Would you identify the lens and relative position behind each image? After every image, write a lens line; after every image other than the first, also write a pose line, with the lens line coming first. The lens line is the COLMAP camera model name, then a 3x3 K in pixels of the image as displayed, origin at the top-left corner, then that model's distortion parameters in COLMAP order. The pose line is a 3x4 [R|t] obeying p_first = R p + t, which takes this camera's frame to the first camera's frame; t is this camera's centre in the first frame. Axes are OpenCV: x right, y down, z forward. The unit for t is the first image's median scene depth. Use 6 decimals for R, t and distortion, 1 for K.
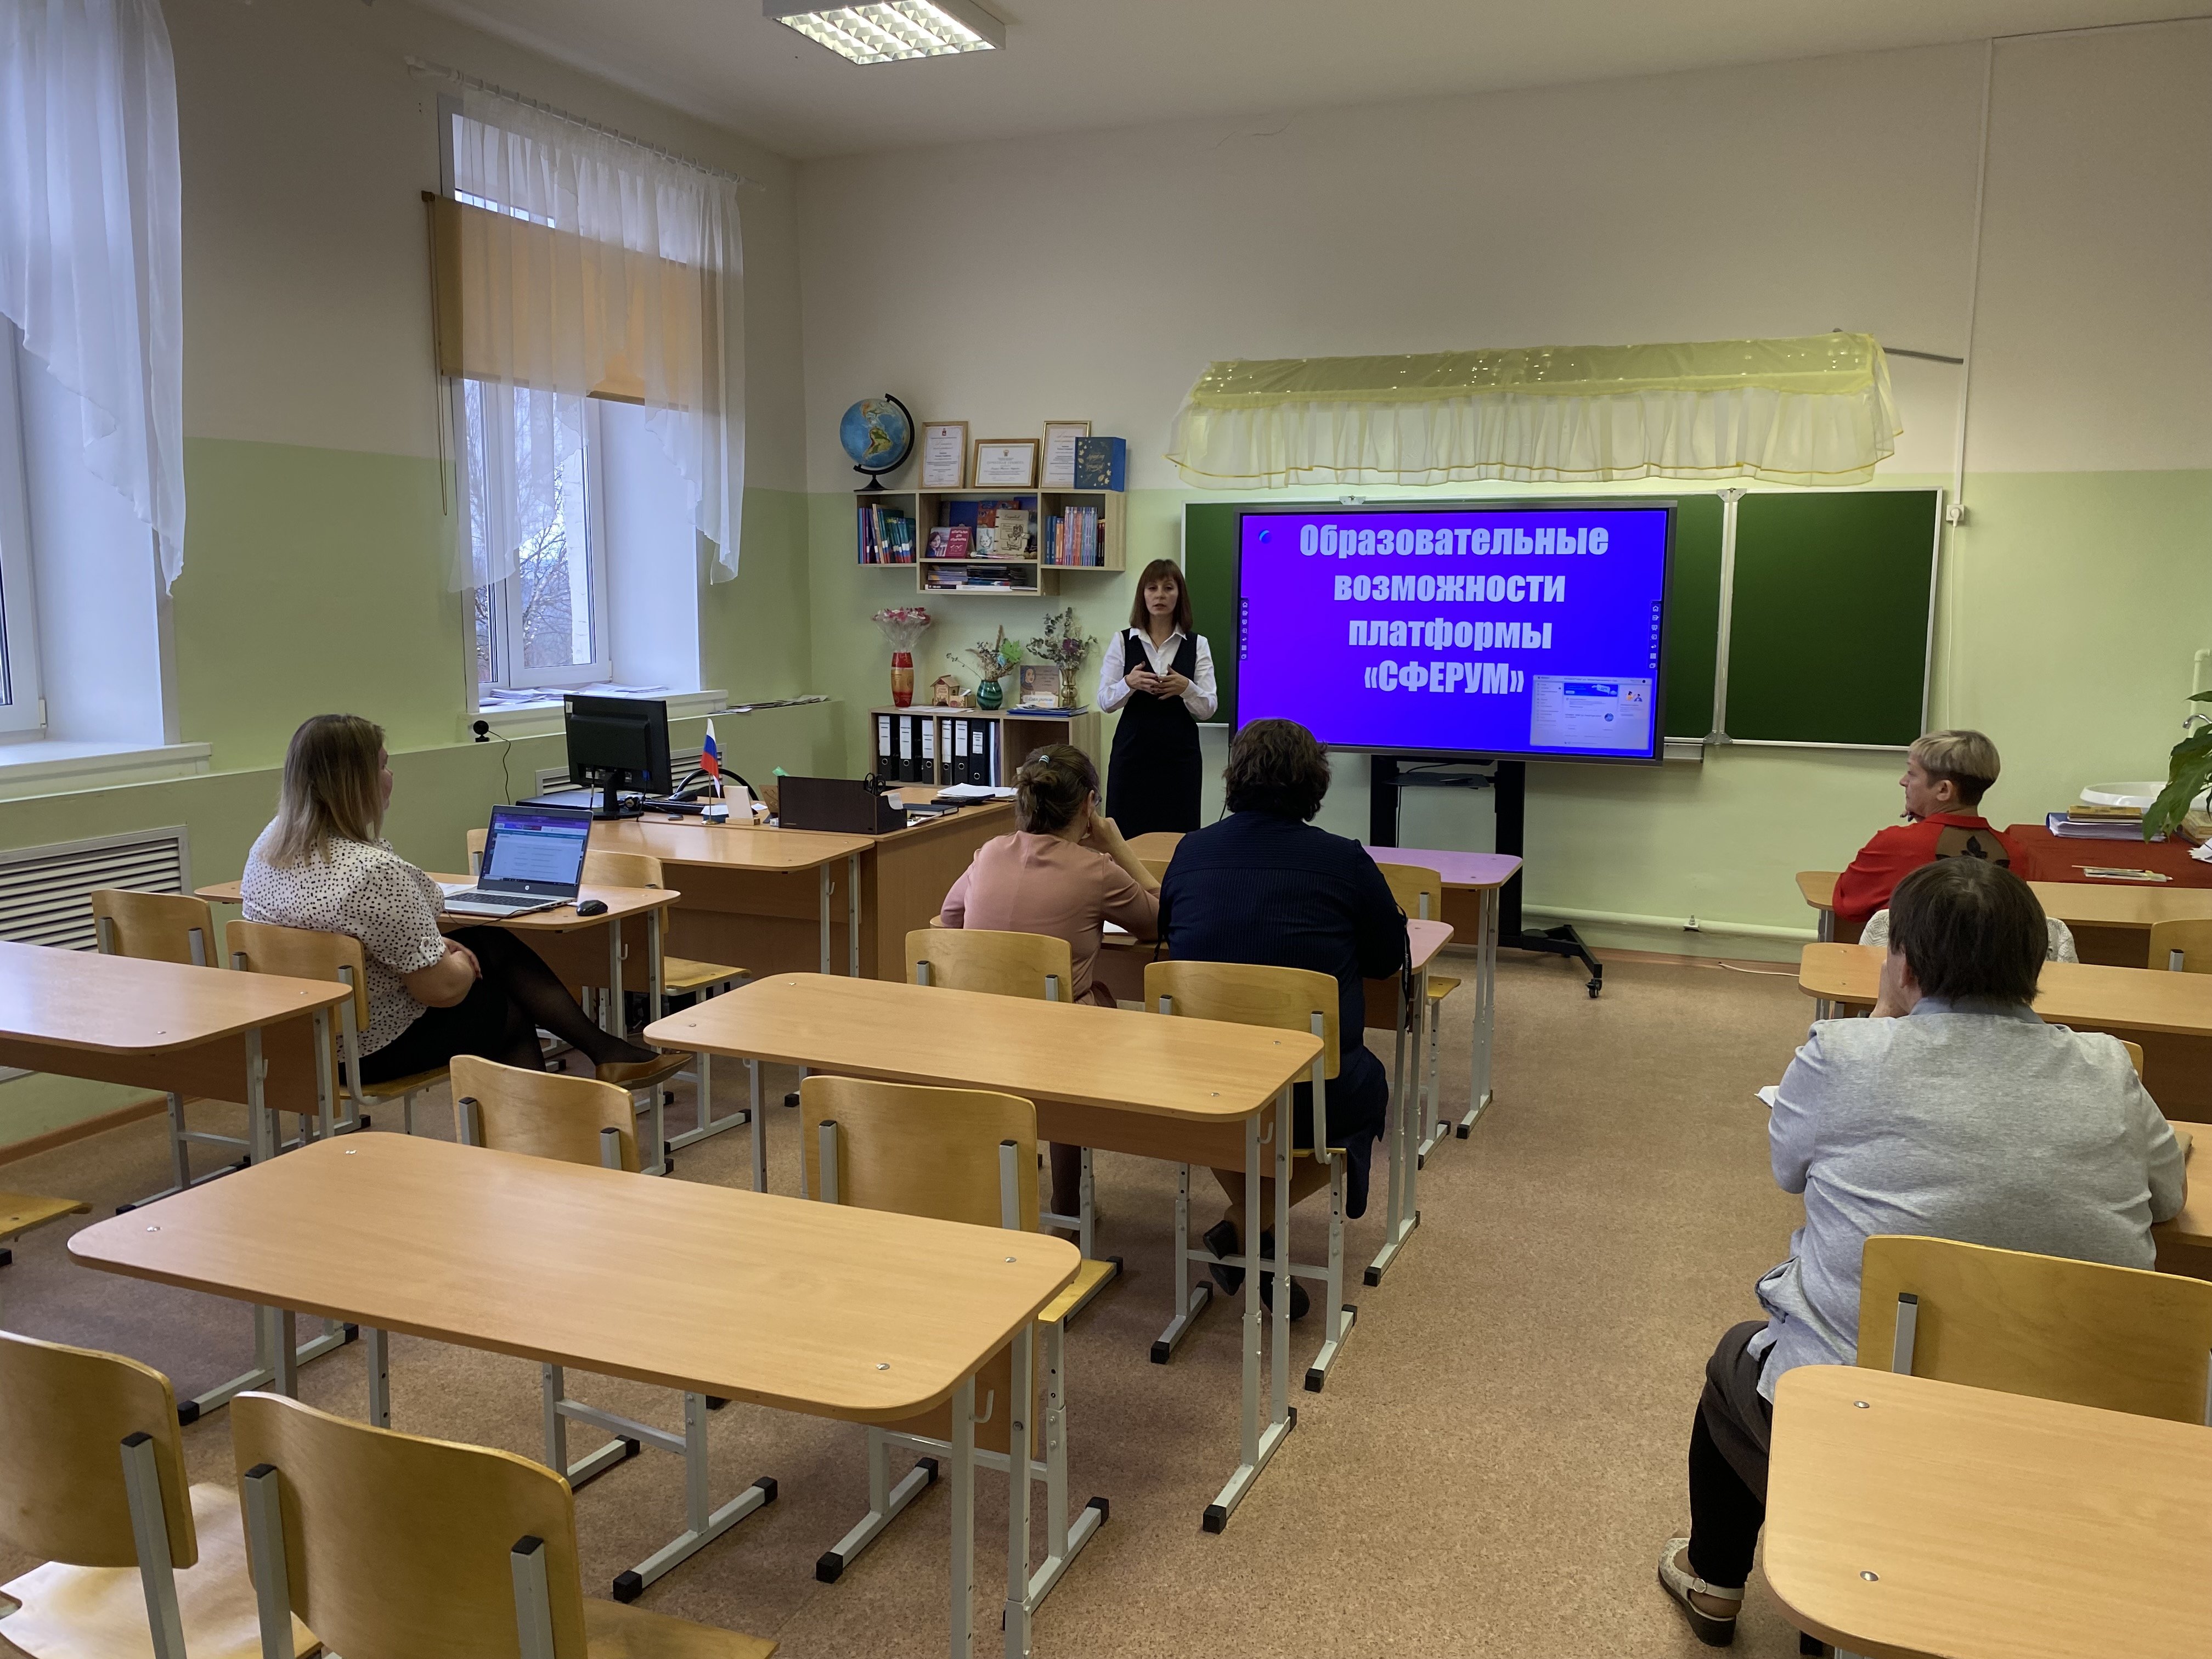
lens RADIAL K [[1692.1, 0, 1103.0], [0, 1692.1, 822.7], [0, 0, 1]] dist [0.068520, -0.063489]
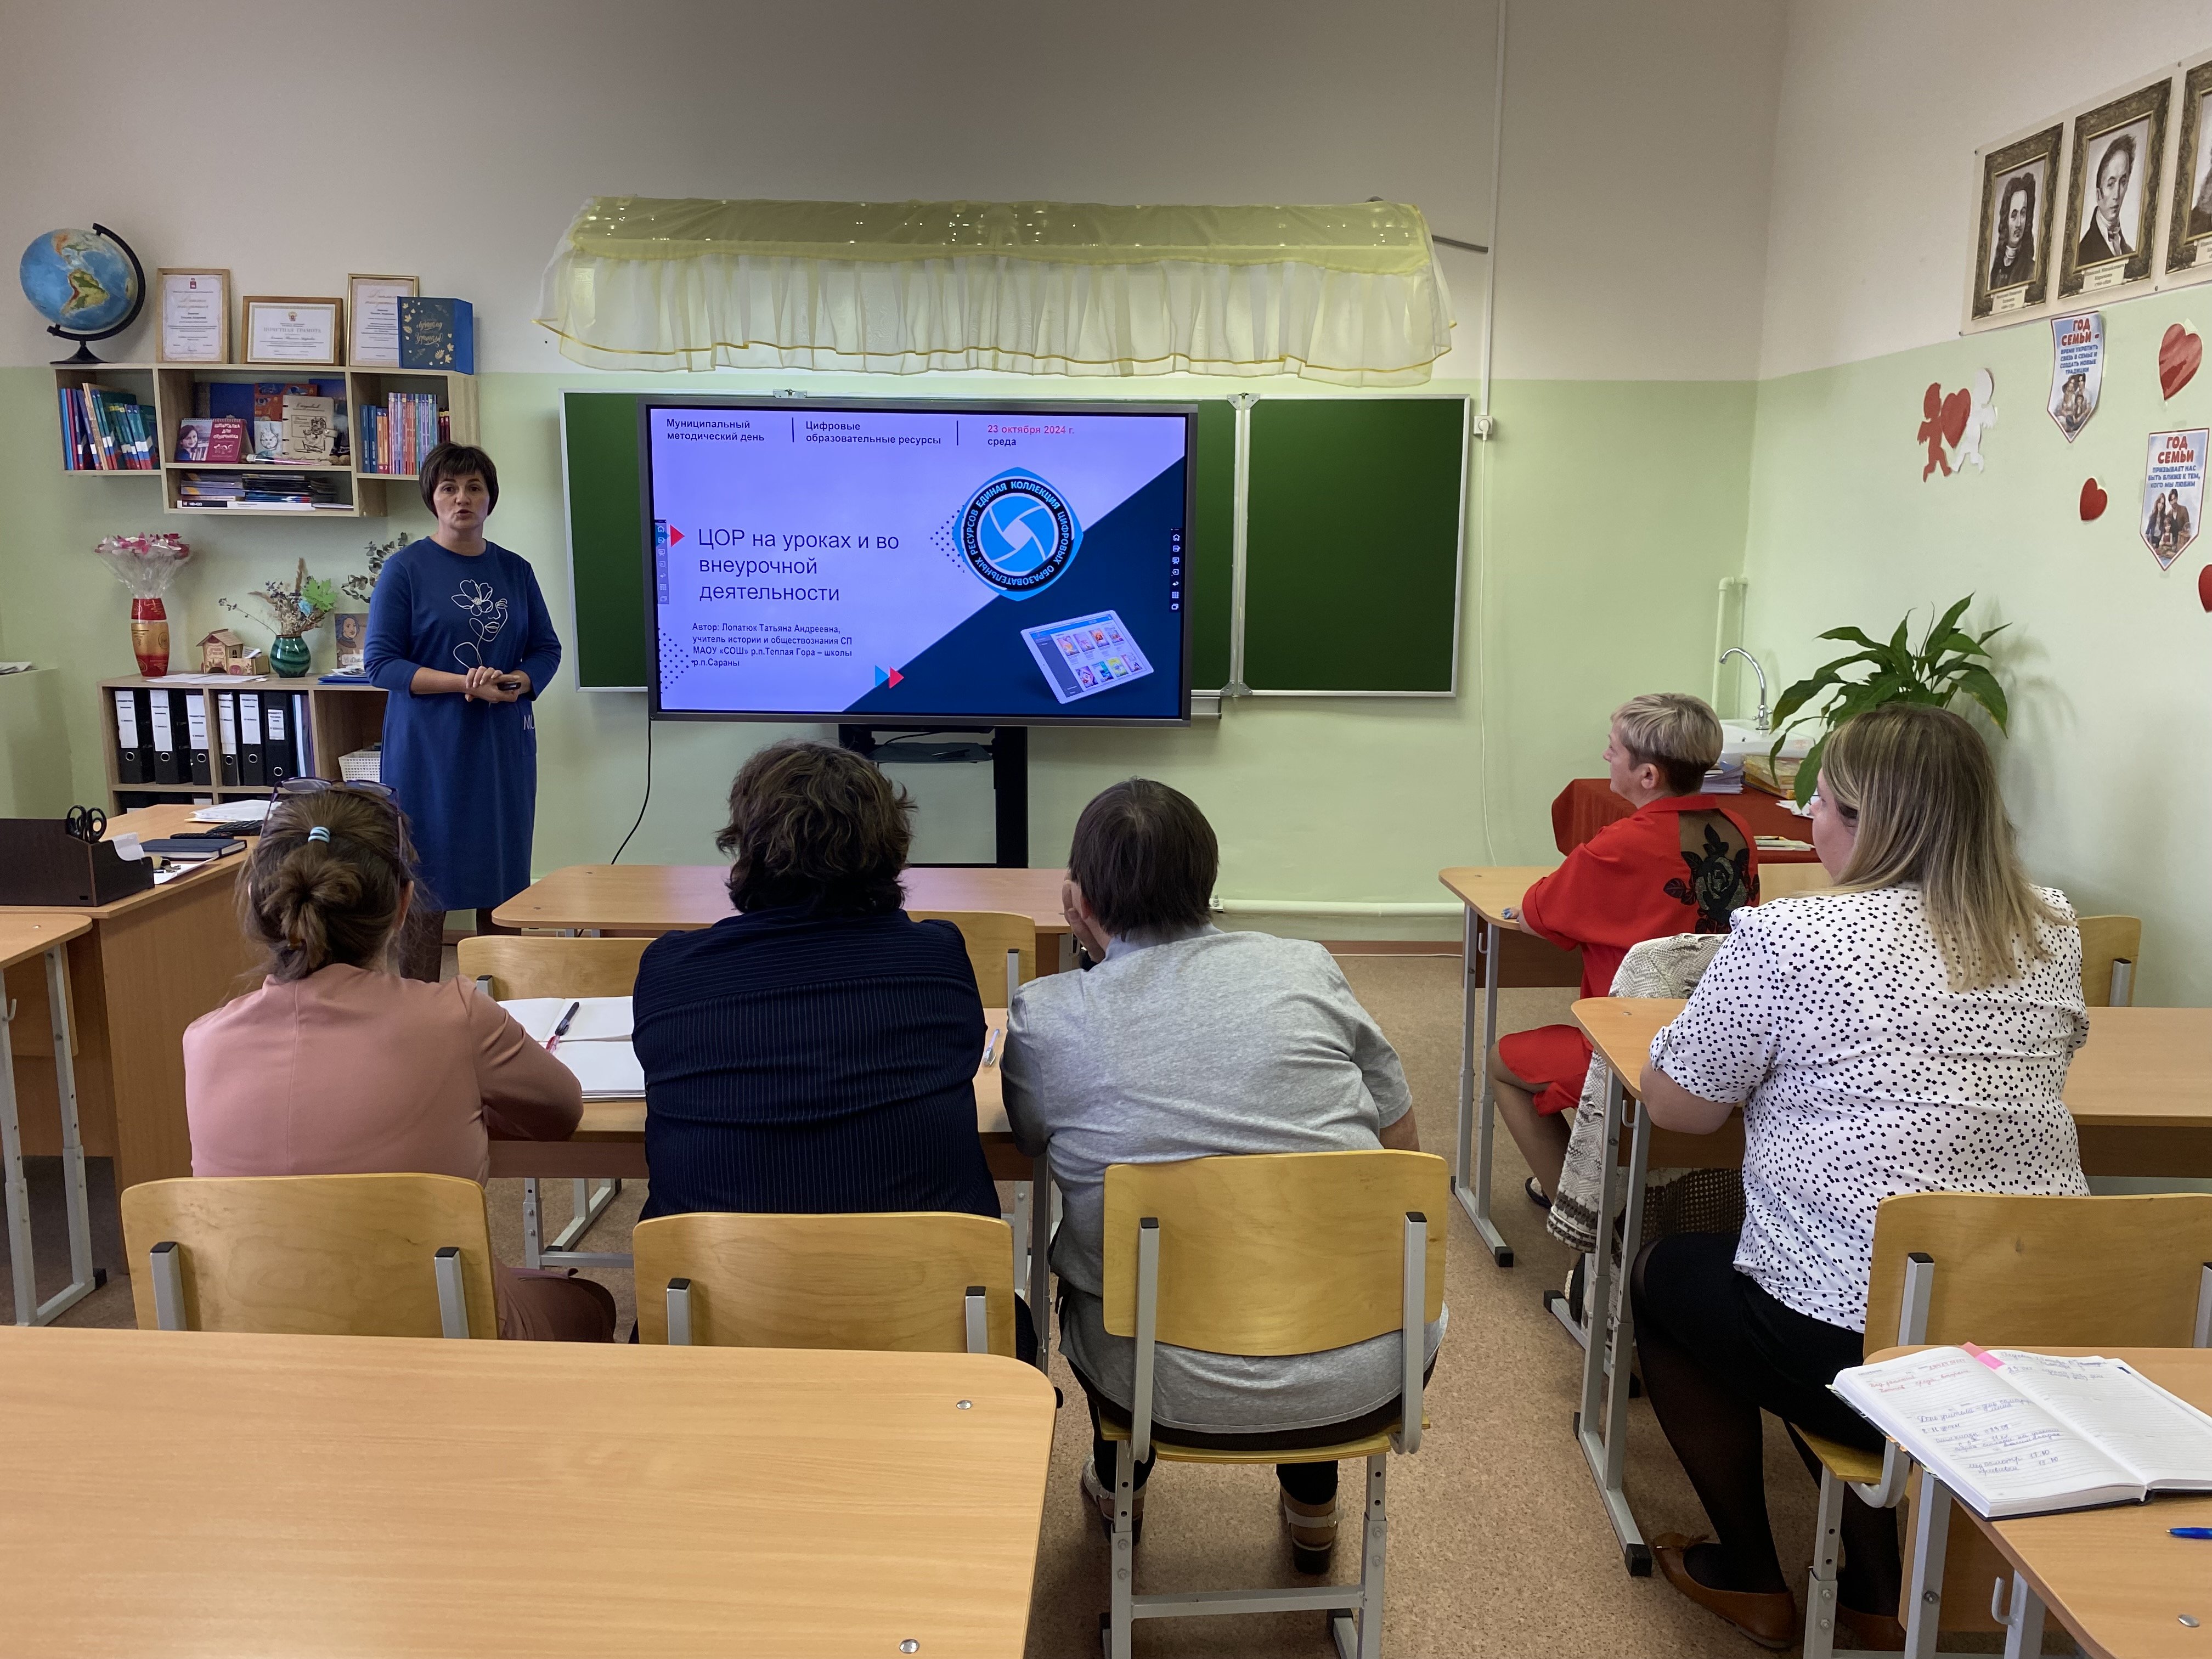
lens RADIAL K [[1692.1, 0, 1063.4], [0, 1692.1, 799.5], [0, 0, 1]] dist [0.068520, -0.063489]
pose [[0.938118, -0.057028, 0.341587, -0.013416], [0.047341, 0.998207, 0.036636, -0.031677], [-0.343064, -0.018198, 0.939136, 0.251510]]
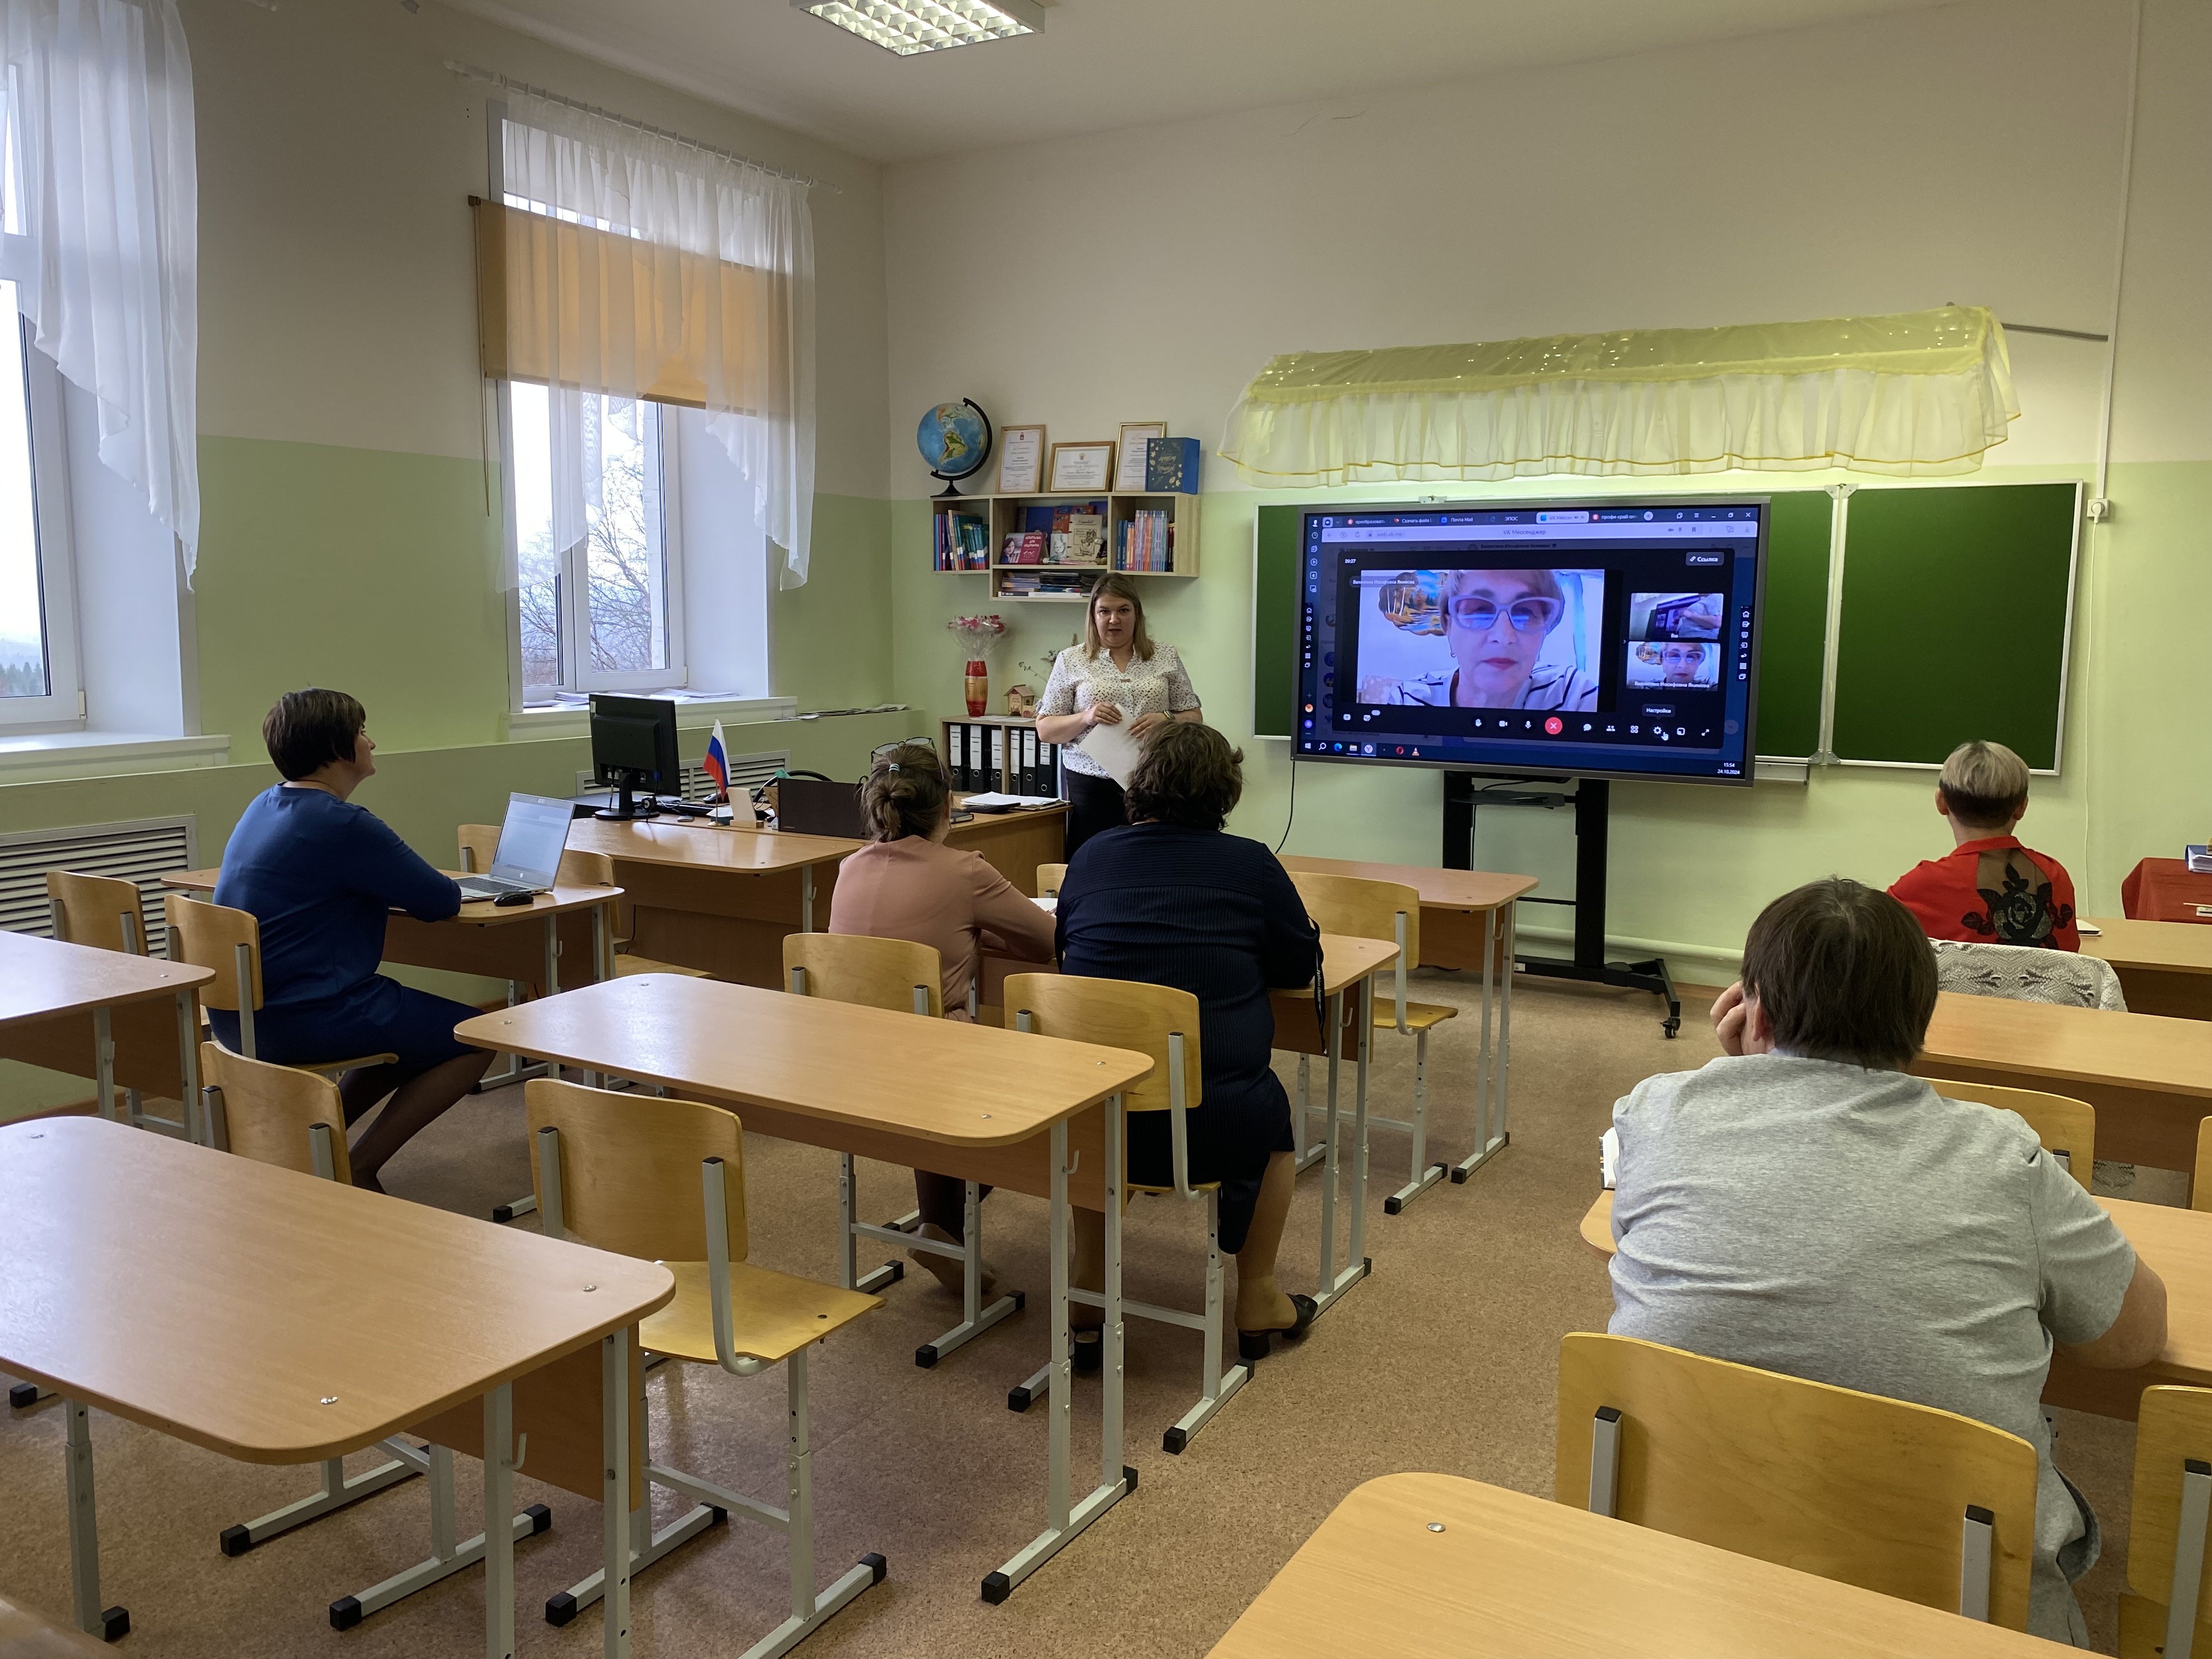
lens RADIAL K [[1692.1, 0, 1106.4], [0, 1692.1, 832.4], [0, 0, 1]] dist [0.068520, -0.063489]
pose [[0.990942, 0.020864, -0.132658, 0.108680], [-0.022137, 0.999722, -0.008133, 0.006258], [0.132451, 0.010996, 0.991129, 0.048727]]
